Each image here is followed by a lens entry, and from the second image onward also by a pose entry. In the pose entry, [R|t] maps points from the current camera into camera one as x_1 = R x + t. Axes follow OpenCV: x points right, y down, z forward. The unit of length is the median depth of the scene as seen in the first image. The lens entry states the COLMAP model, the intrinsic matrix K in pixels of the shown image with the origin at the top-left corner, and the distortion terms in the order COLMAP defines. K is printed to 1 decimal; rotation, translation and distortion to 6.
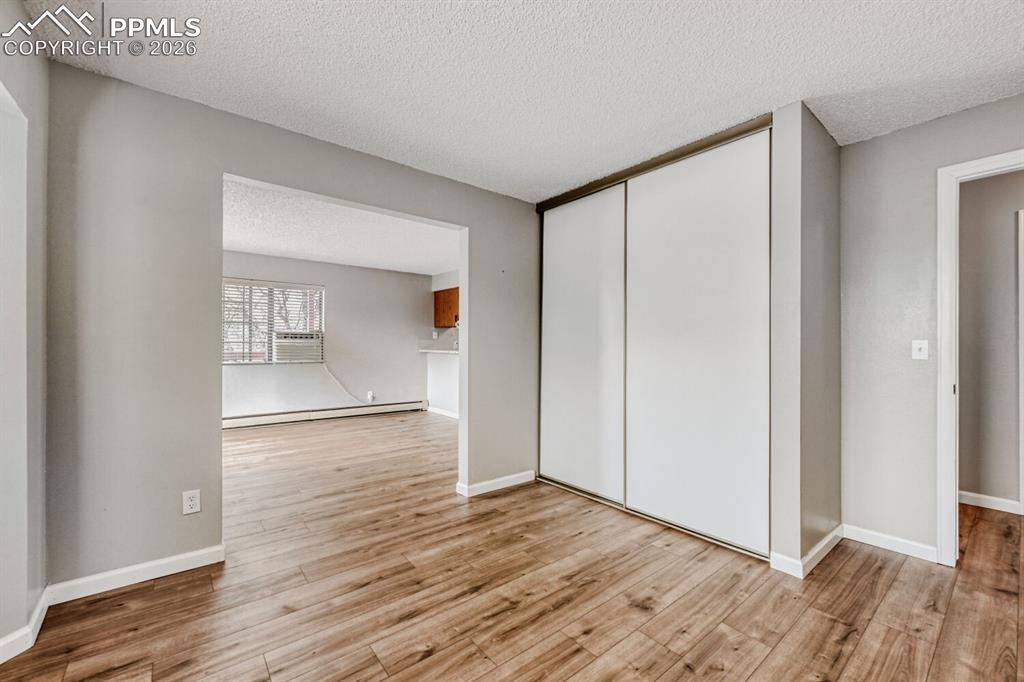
lens RADIAL K [[407.8, 0, 517.5], [0, 407.8, 347.1], [0, 0, 1]] dist [-0.000301, -0.000801]
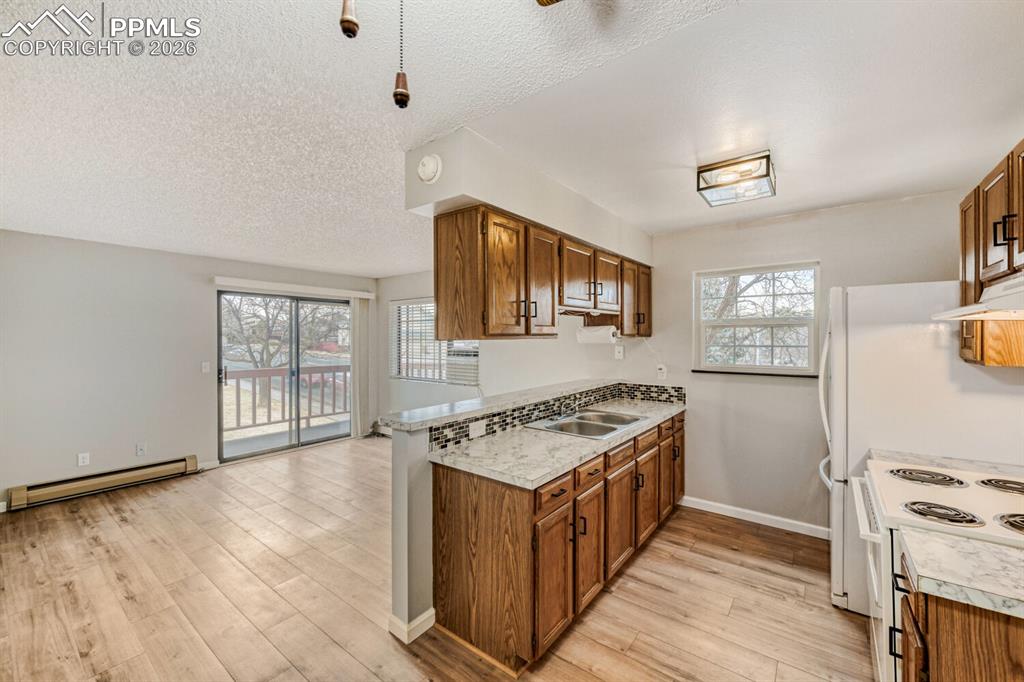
lens RADIAL K [[410.7, 0, 527.3], [0, 410.7, 342.3], [0, 0, 1]] dist [-0.003223, 0.001854]
pose [[0.210389, 0.004998, -0.977605, 0.374892], [-0.000049, 0.999987, 0.005102, -0.058412], [0.977618, -0.001025, 0.210387, 0.977117]]
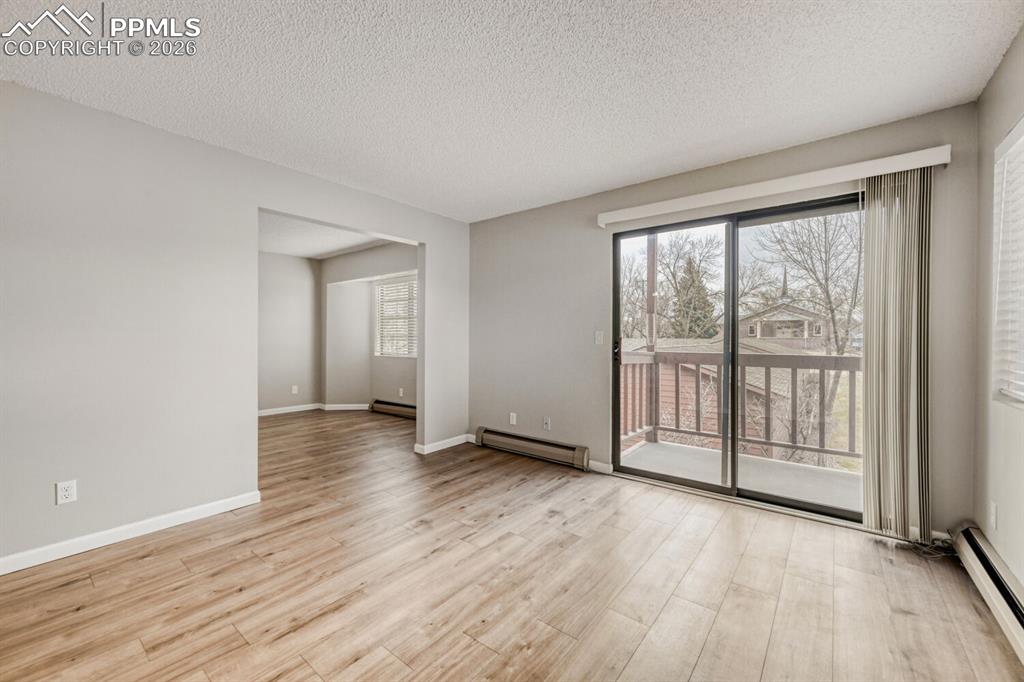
lens RADIAL K [[410.7, 0, 488.1], [0, 410.7, 328.4], [0, 0, 1]] dist [-0.003223, 0.001854]
pose [[-0.988377, -0.010193, -0.151678, -0.285828], [-0.006851, 0.999722, -0.022545, -0.003026], [0.151866, -0.021244, -0.988173, 1.115713]]
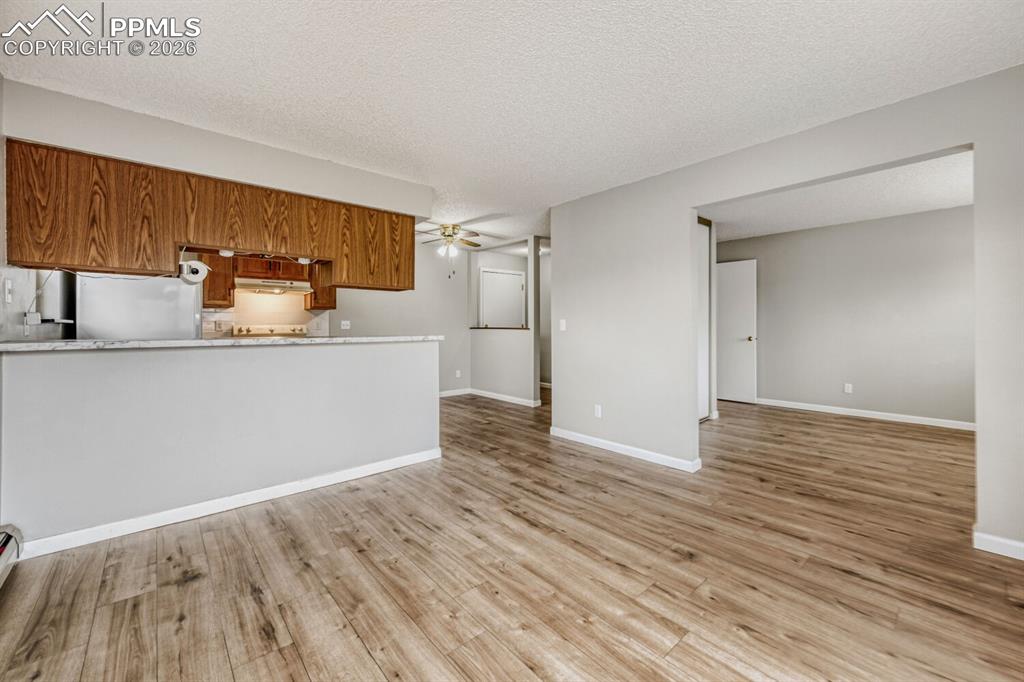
lens RADIAL K [[410.7, 0, 540.7], [0, 410.7, 331.0], [0, 0, 1]] dist [-0.003223, 0.001854]
pose [[-0.049144, -0.023629, 0.998512, -0.636132], [0.003608, 0.999709, 0.023835, -0.008560], [-0.998785, 0.004774, -0.049045, 0.805780]]
